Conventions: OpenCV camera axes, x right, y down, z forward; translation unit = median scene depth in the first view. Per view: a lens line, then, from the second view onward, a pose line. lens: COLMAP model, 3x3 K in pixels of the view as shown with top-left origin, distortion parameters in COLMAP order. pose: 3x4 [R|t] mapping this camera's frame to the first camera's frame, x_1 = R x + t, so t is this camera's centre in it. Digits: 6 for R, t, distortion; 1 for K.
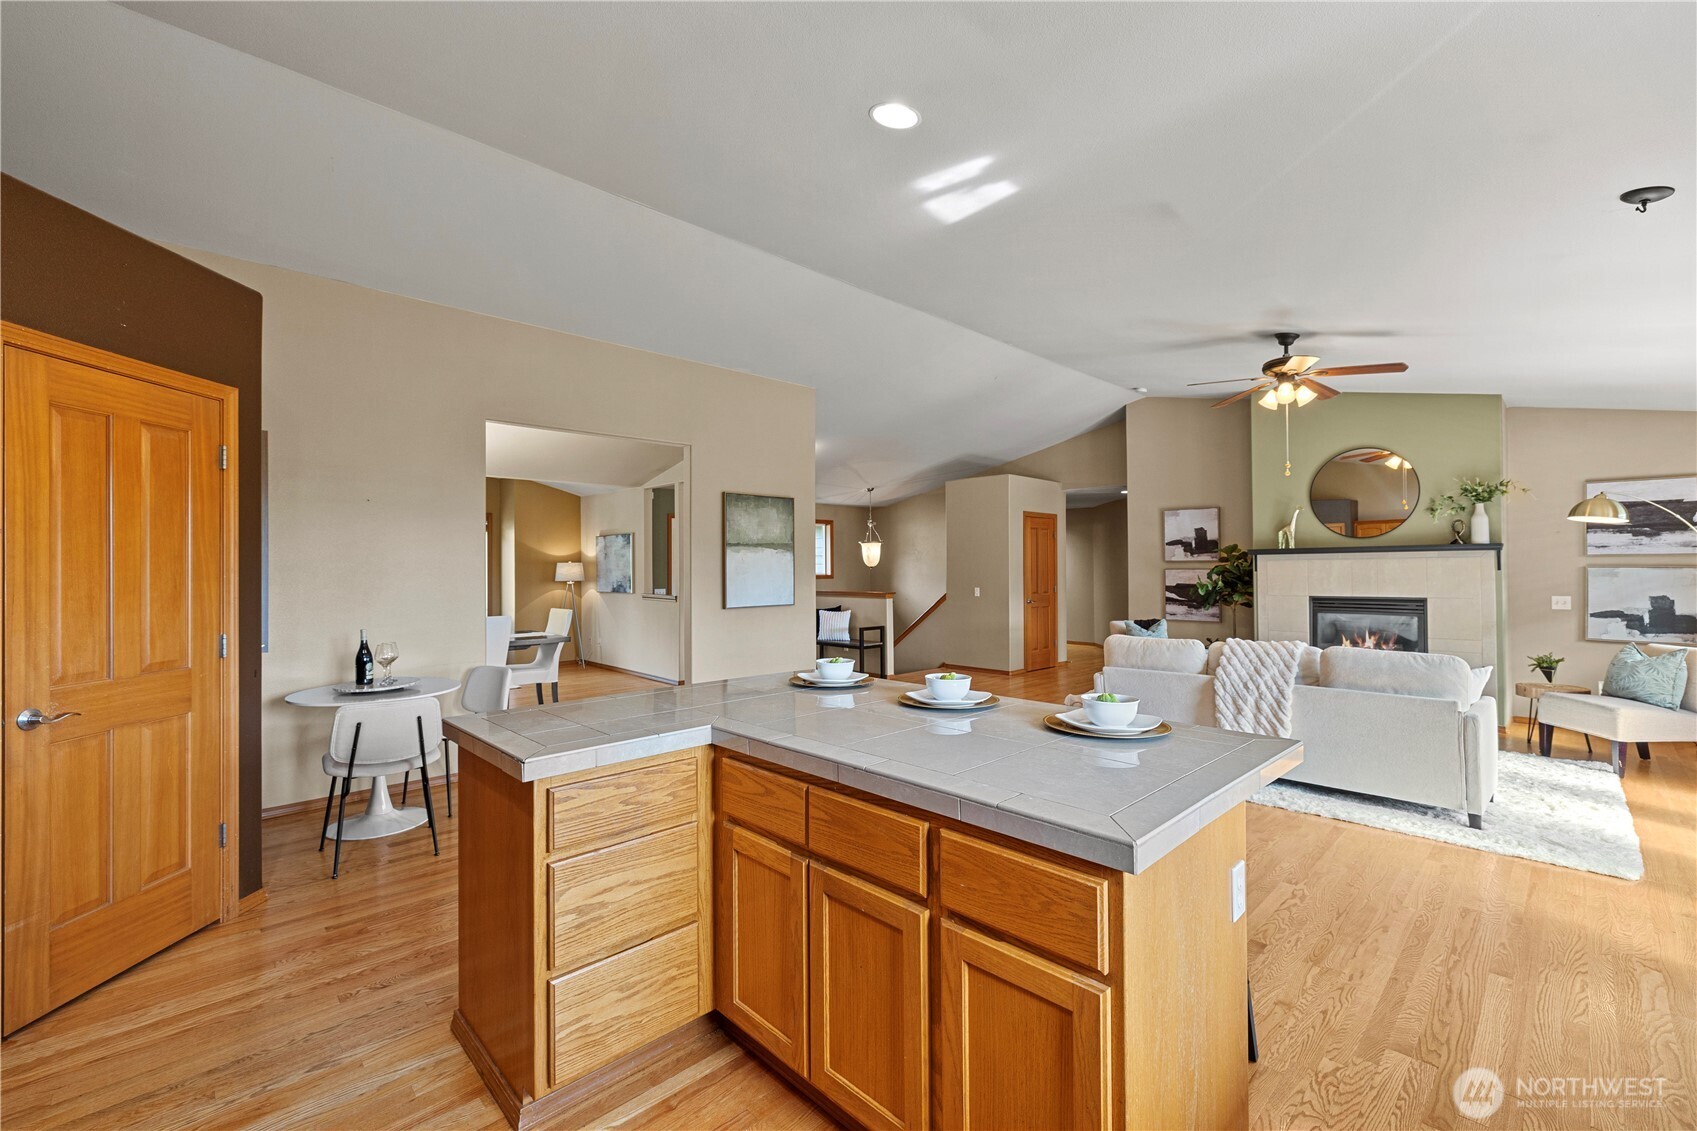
lens RADIAL K [[713.1, 0, 847.8], [0, 713.1, 562.7], [0, 0, 1]] dist [0.002140, 0.000407]
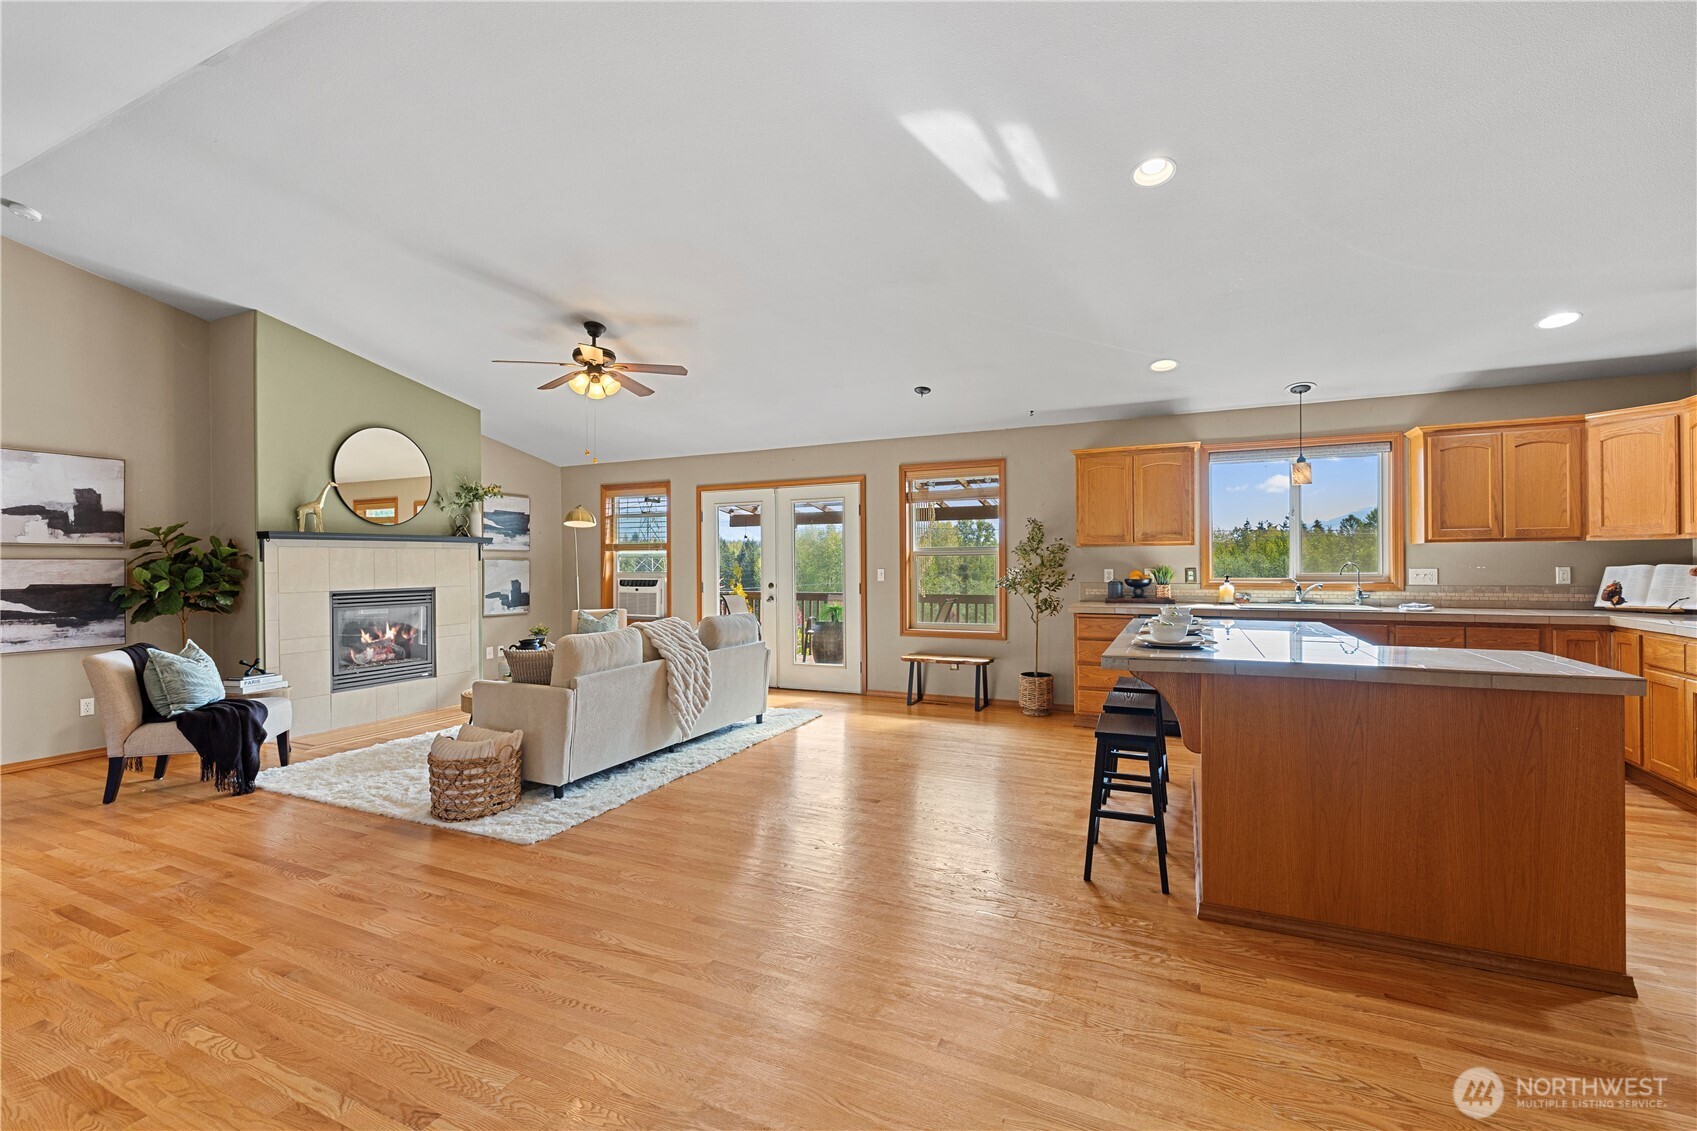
lens RADIAL K [[717.8, 0, 845.7], [0, 717.8, 562.5], [0, 0, 1]] dist [-0.000786, -0.000342]
pose [[-0.358612, 0.009645, 0.933437, -0.375086], [0.001319, 0.999951, -0.009826, 0.024564], [-0.933486, -0.002293, -0.358607, 0.818232]]
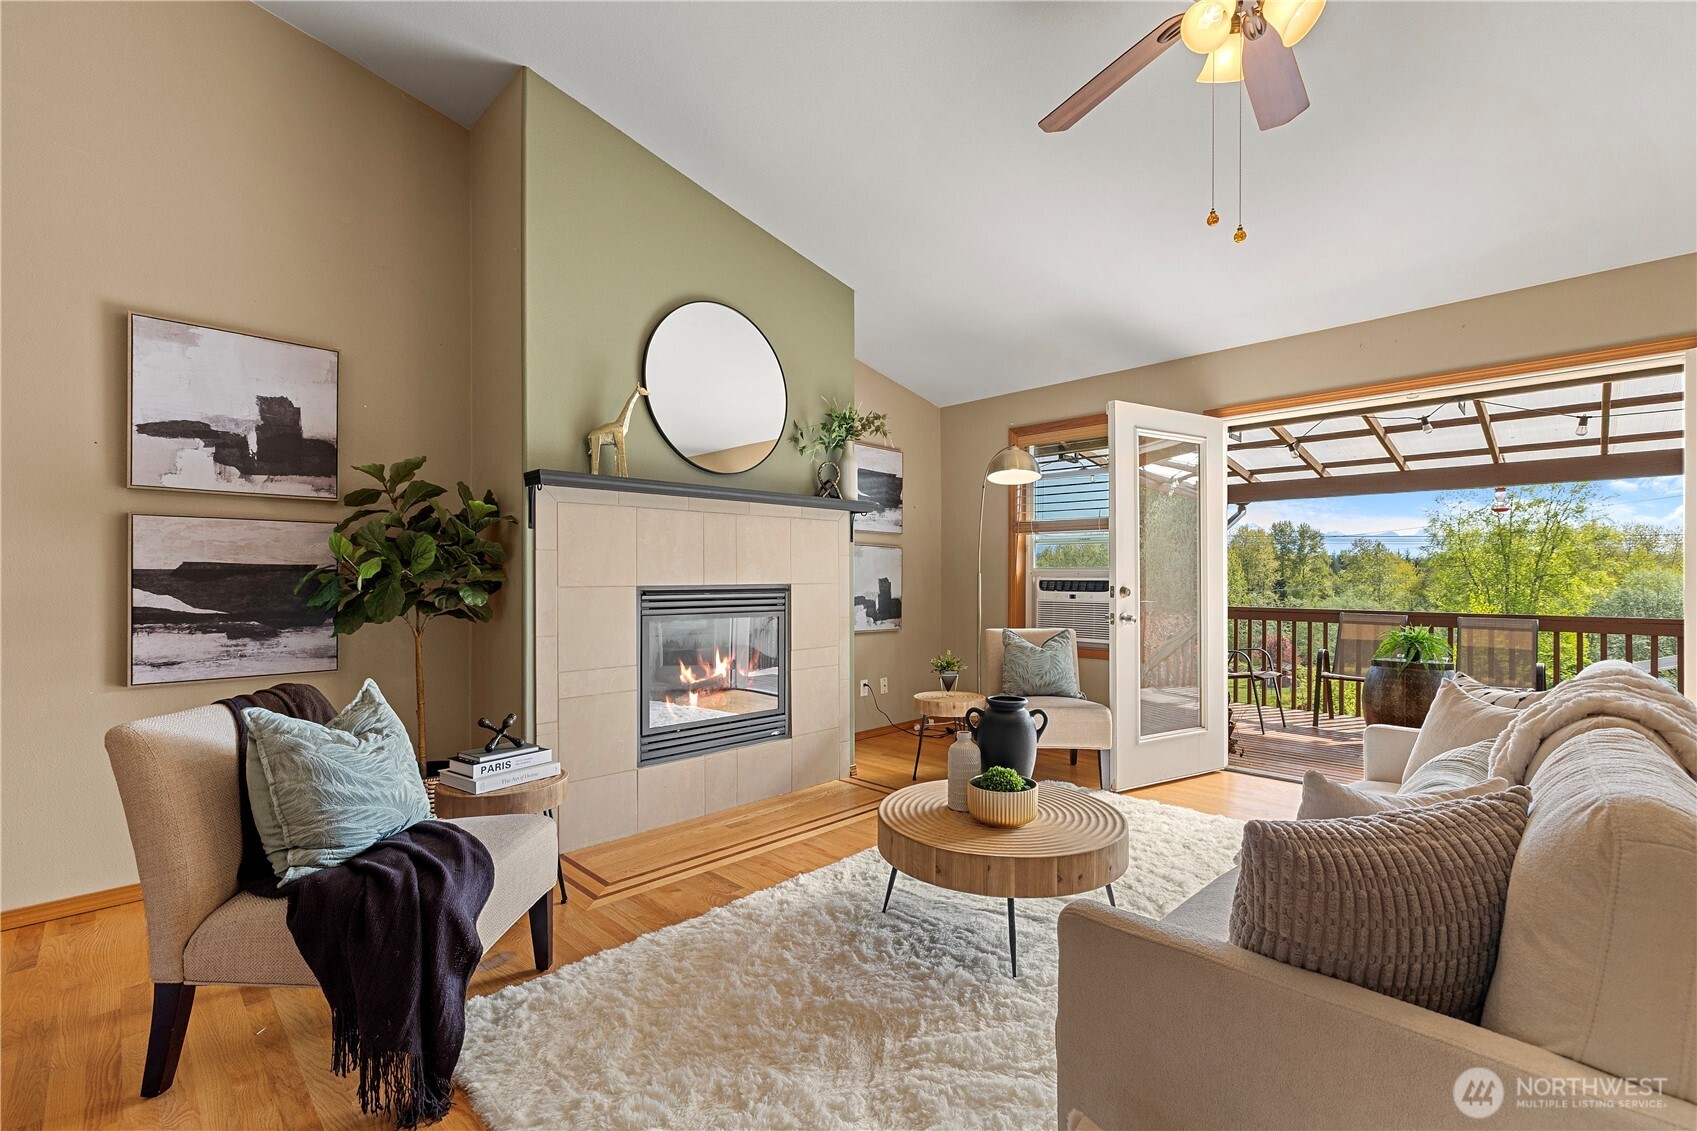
lens RADIAL K [[728.8, 0, 847.3], [0, 728.8, 575.2], [0, 0, 1]] dist [0.000976, -0.000047]
pose [[-0.009047, 0.009961, 0.999909, 0.192222], [-0.008400, 0.999914, -0.010037, 0.047607], [-0.999924, -0.008490, -0.008963, 0.958672]]
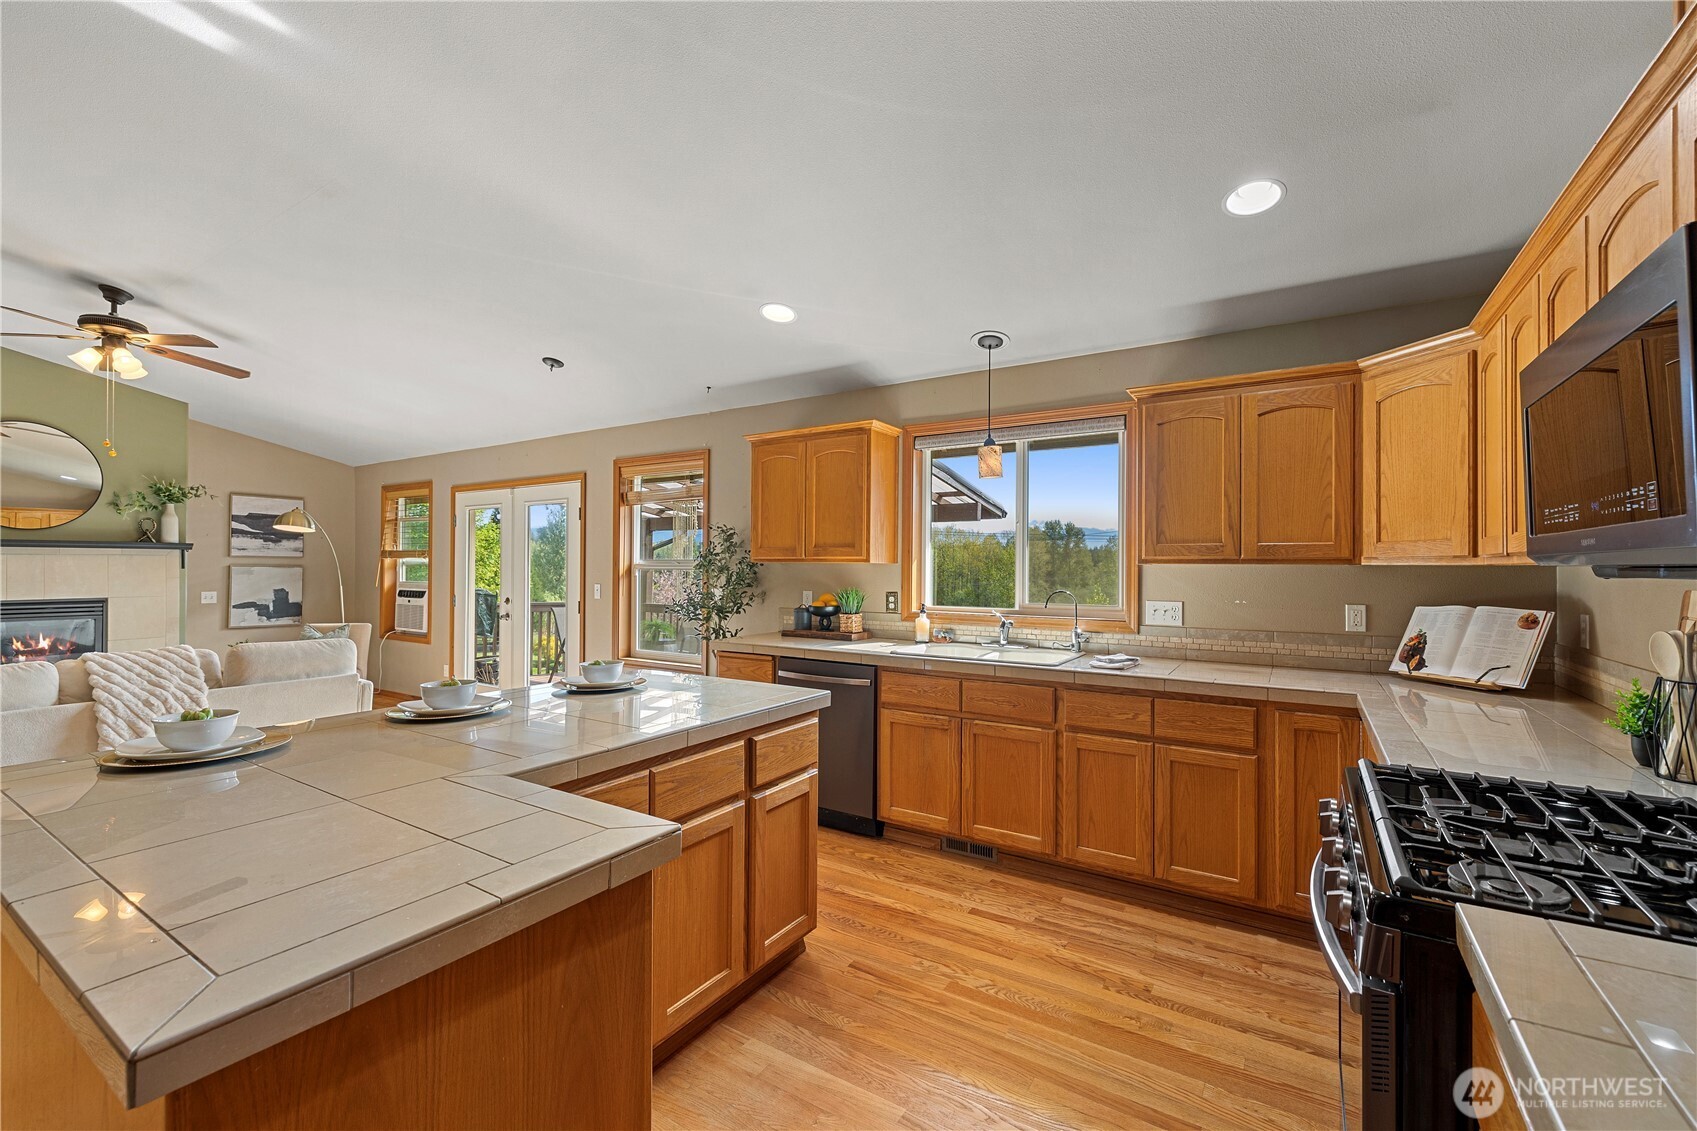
lens RADIAL K [[710.1, 0, 848.5], [0, 710.1, 565.5], [0, 0, 1]] dist [0.000481, -0.000409]
pose [[-0.232540, 0.006992, 0.972562, -0.323358], [-0.011617, 0.999883, -0.009966, 0.004895], [-0.972517, -0.013616, -0.232432, 0.271189]]
